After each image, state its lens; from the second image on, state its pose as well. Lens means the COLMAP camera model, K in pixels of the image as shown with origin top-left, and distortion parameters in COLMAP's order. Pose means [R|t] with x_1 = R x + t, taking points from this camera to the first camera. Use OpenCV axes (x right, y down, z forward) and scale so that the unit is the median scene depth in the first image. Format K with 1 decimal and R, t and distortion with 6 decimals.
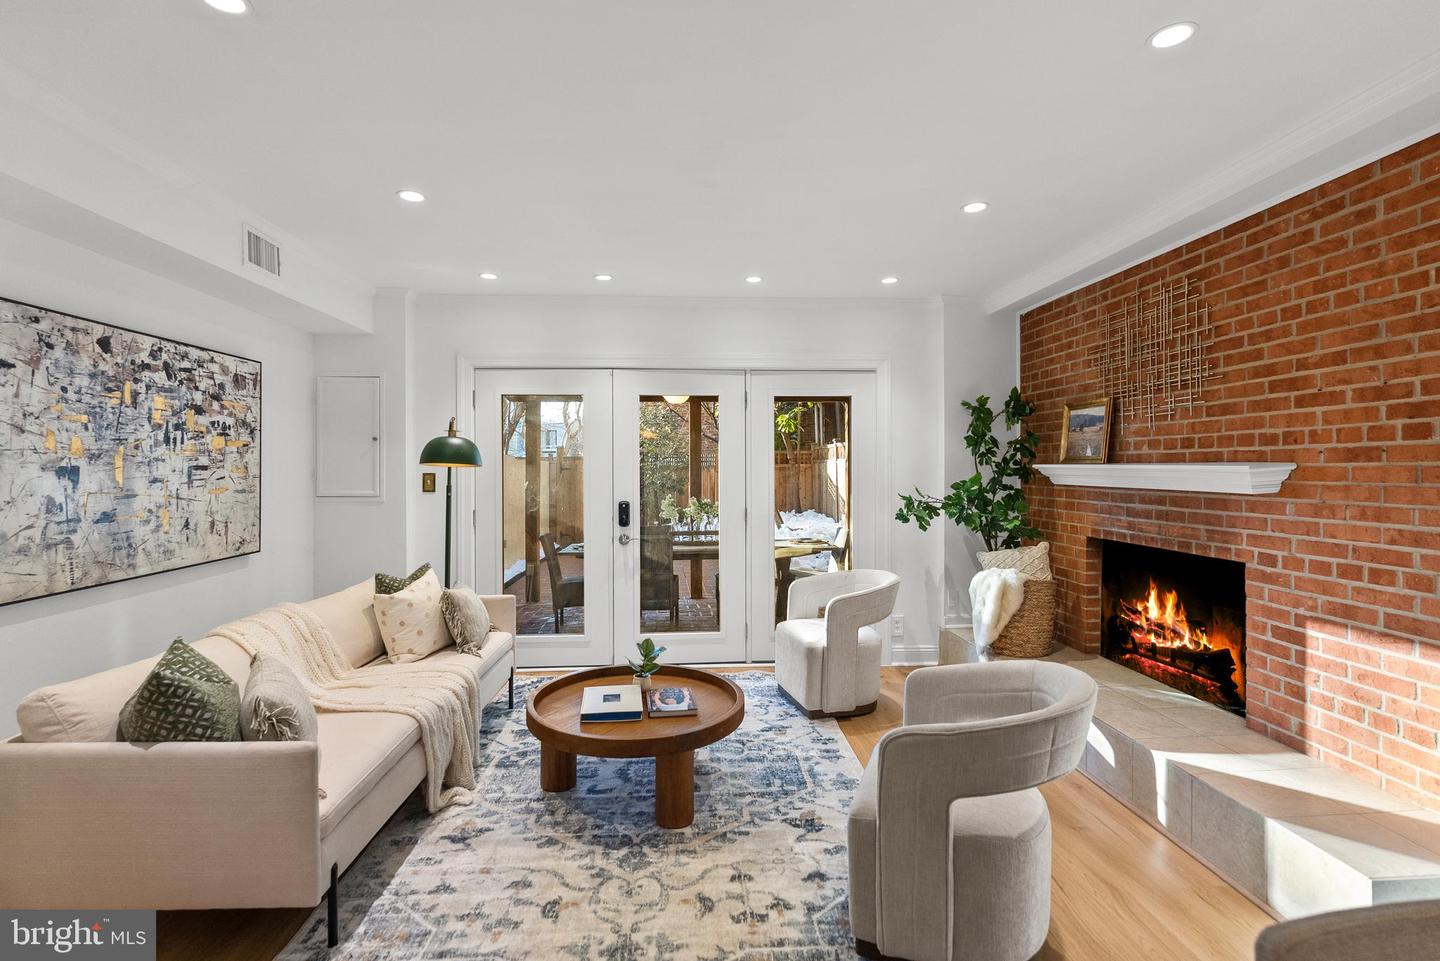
lens RADIAL K [[653.6, 0, 722.1], [0, 653.6, 469.0], [0, 0, 1]] dist [-0.009787, 0.000706]
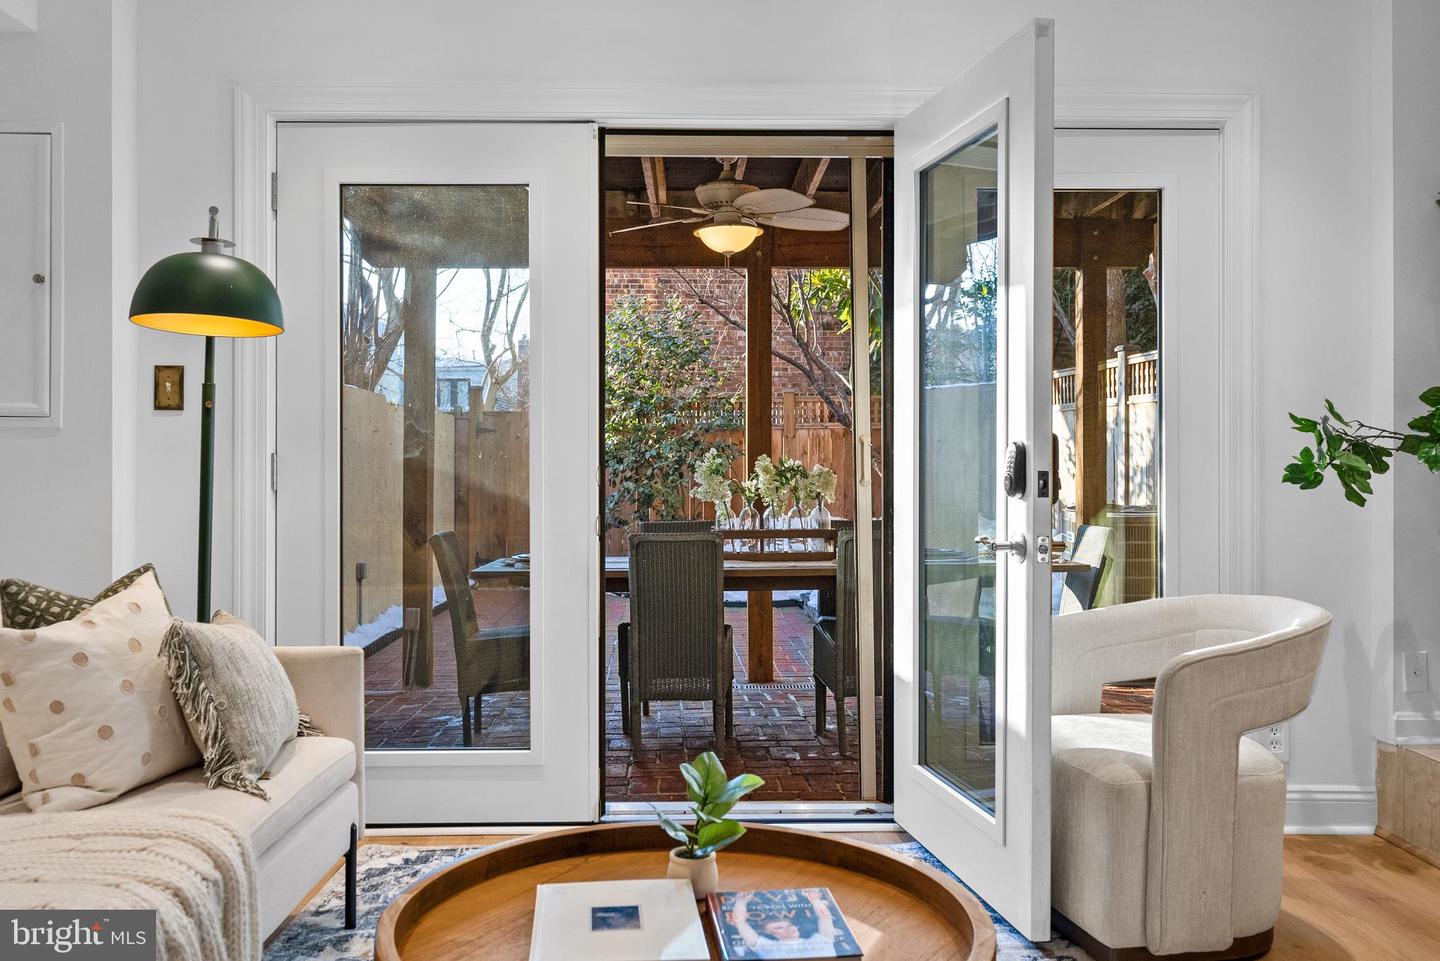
lens RADIAL K [[1213.5, 0, 729.0], [0, 1213.5, 454.3], [0, 0, 1]] dist [0.000944, 0.002028]
pose [[0.999285, 0.002639, -0.037707, -0.077650], [-0.002746, 0.999992, -0.002810, 0.094318], [0.037699, 0.002911, 0.999285, 0.319942]]
